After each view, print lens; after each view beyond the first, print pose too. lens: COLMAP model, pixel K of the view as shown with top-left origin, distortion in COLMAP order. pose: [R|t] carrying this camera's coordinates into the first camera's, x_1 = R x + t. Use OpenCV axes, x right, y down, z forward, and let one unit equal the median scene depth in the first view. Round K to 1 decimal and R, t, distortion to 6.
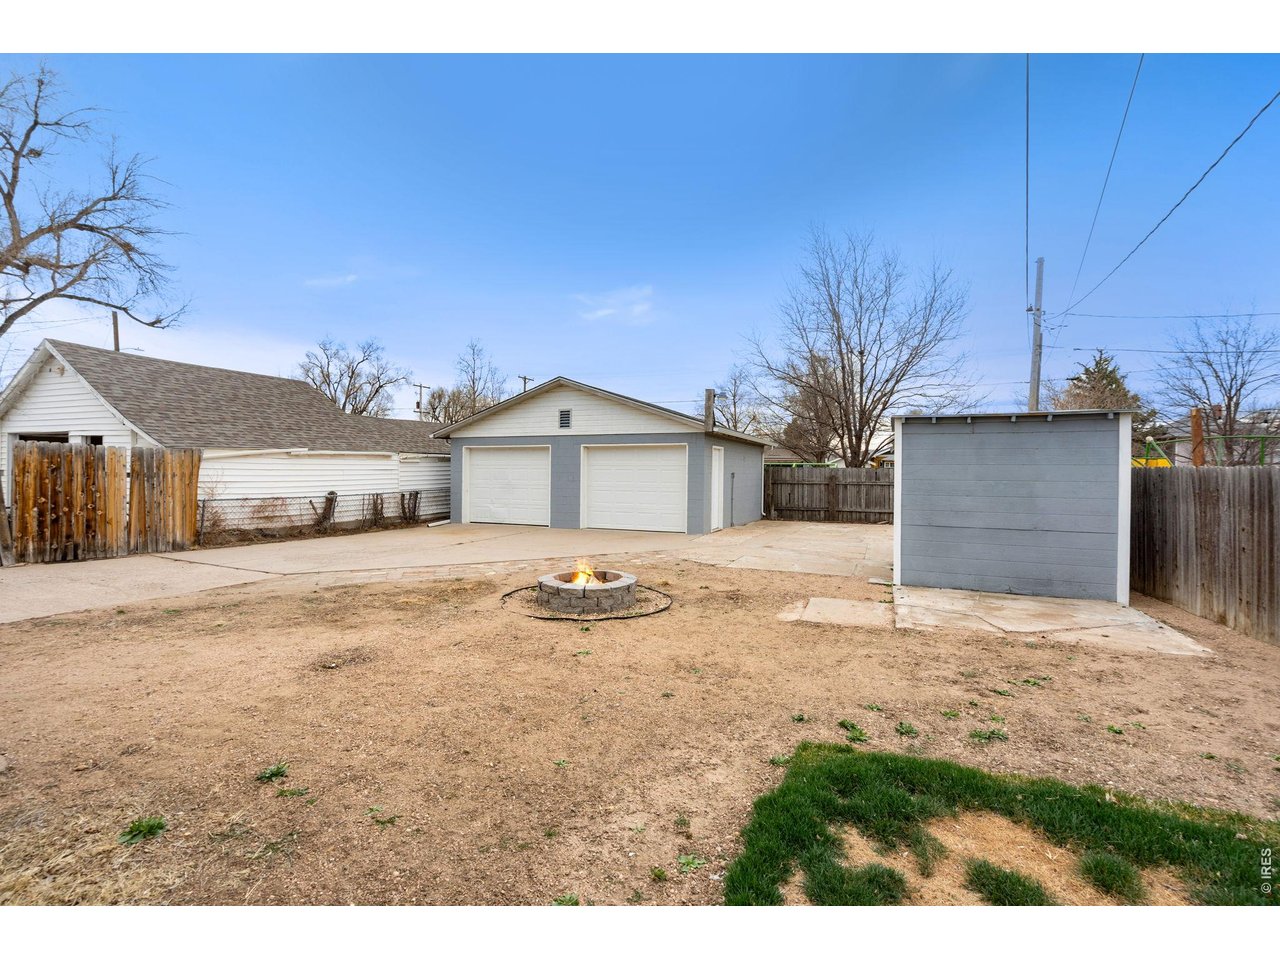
lens RADIAL K [[568.0, 0, 641.1], [0, 568.0, 474.6], [0, 0, 1]] dist [-0.001318, -0.000088]
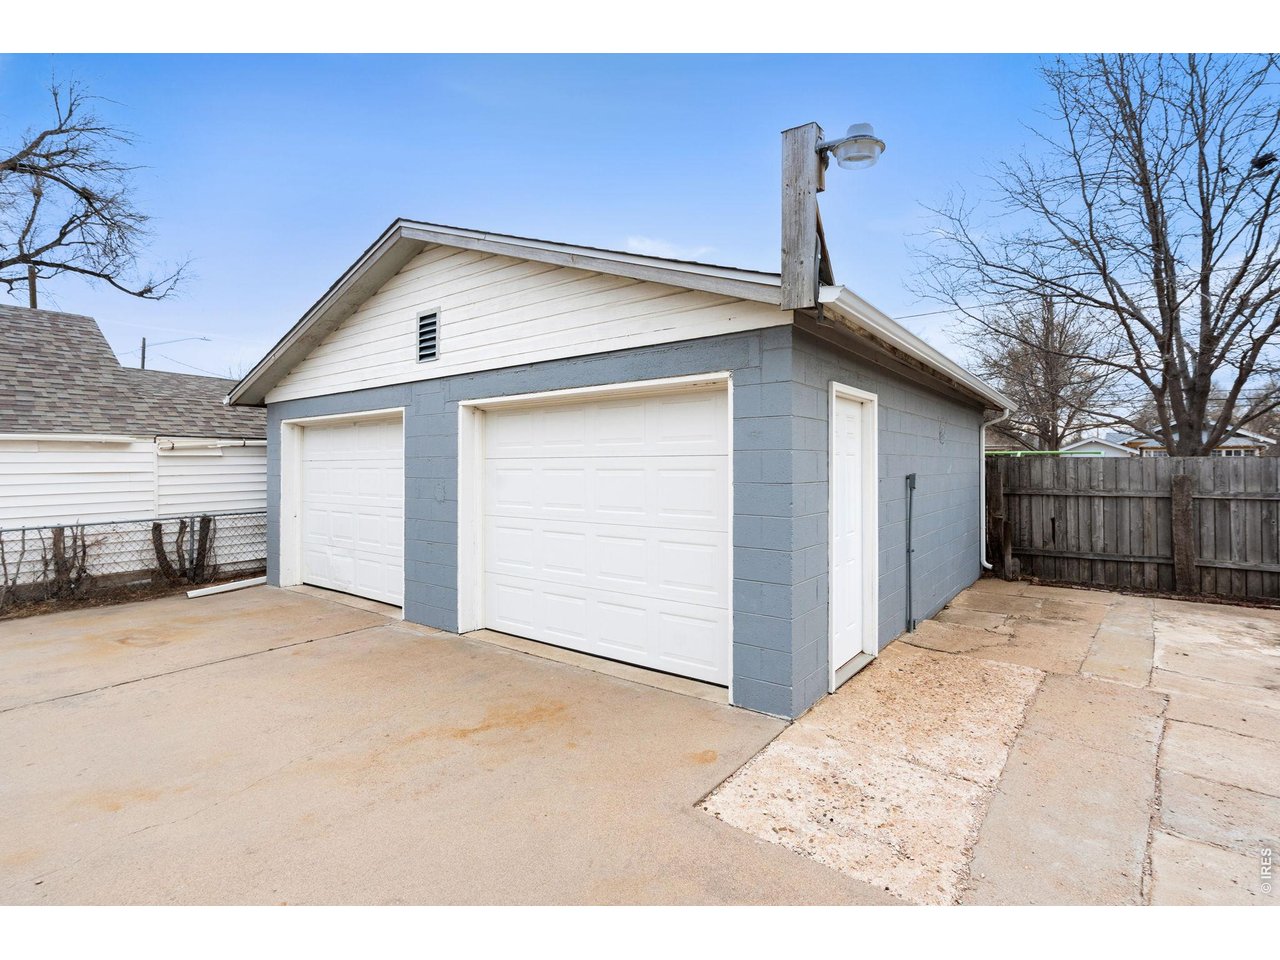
lens RADIAL K [[616.4, 0, 633.5], [0, 616.4, 460.7], [0, 0, 1]] dist [-0.005311, 0.001145]
pose [[0.966934, -0.012137, -0.254736, 0.104411], [0.008400, 0.999841, -0.015750, -0.007606], [0.254887, 0.013090, 0.966882, 0.656185]]
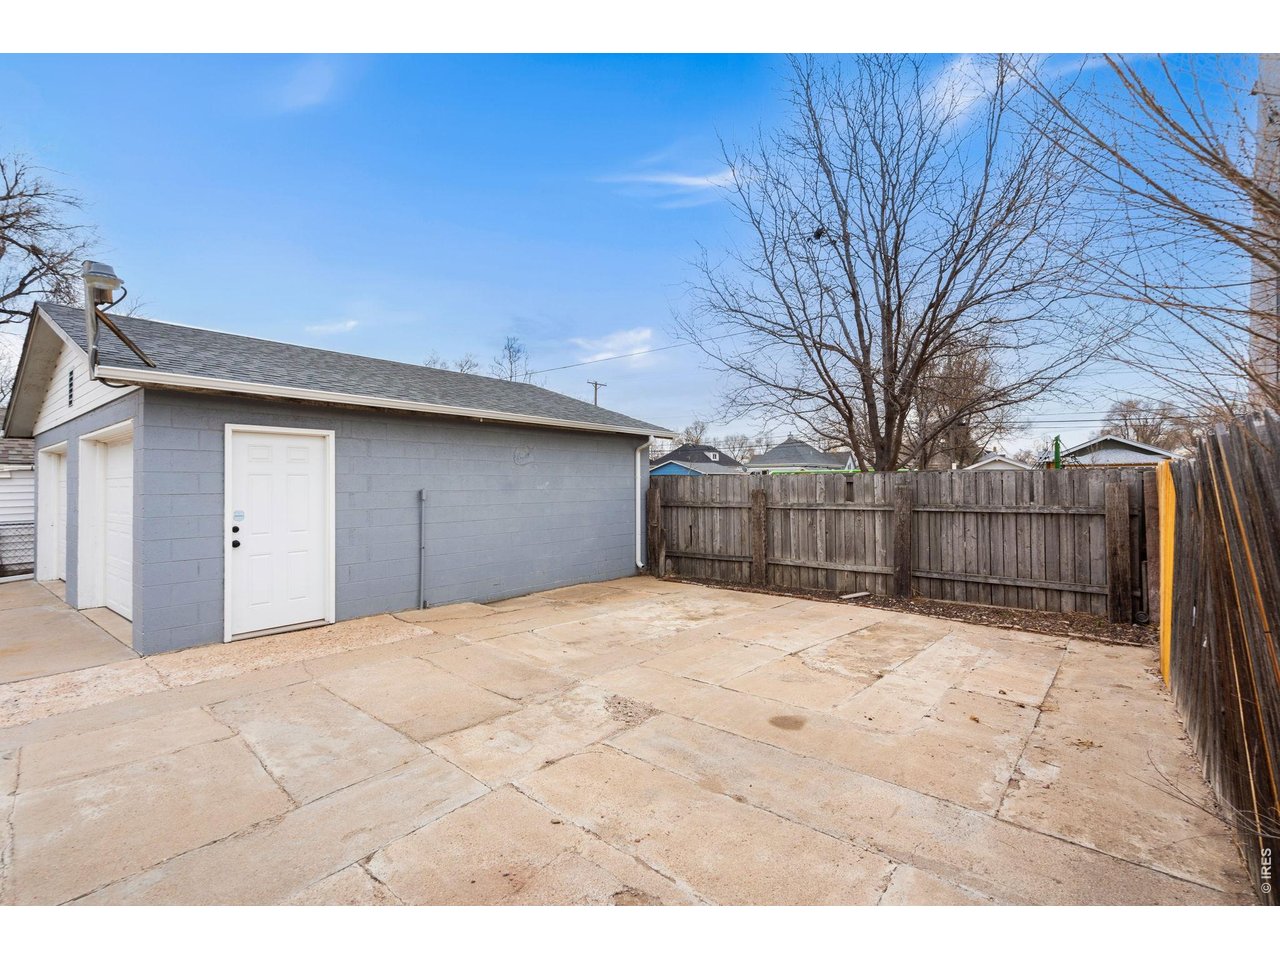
lens RADIAL K [[583.2, 0, 627.8], [0, 583.2, 472.3], [0, 0, 1]] dist [0.003010, 0.000067]
pose [[0.960835, -0.021484, -0.276289, 0.489737], [0.013459, 0.999432, -0.030910, 0.000030], [0.276796, 0.025981, 0.960578, 0.657584]]
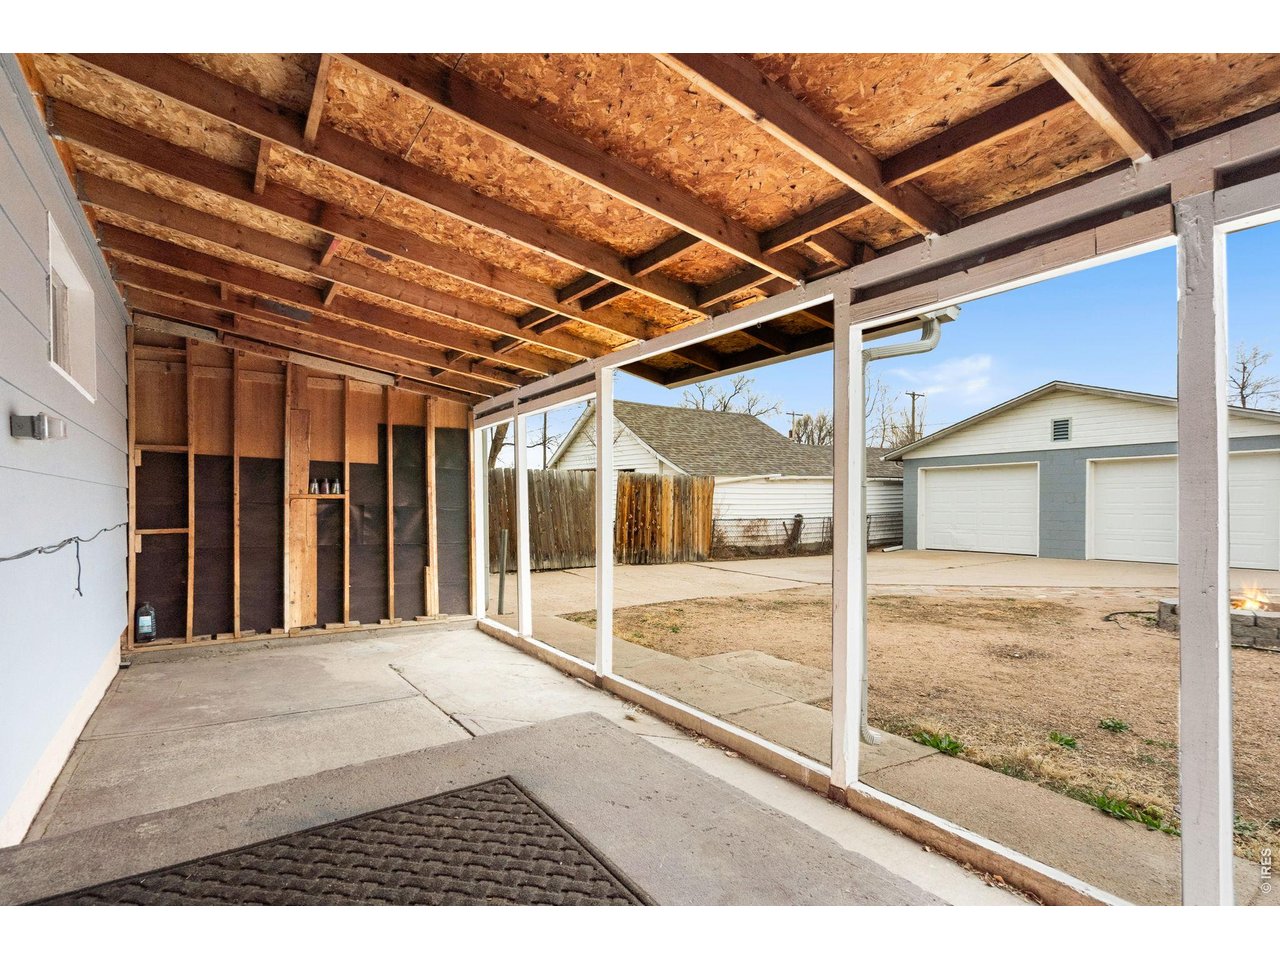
lens RADIAL K [[616.4, 0, 621.5], [0, 616.4, 508.3], [0, 0, 1]] dist [-0.005311, 0.001145]
pose [[0.828476, -0.005145, -0.560001, -0.168386], [0.005348, 0.999985, -0.001276, 0.017409], [0.559999, -0.001937, 0.828491, -0.129261]]
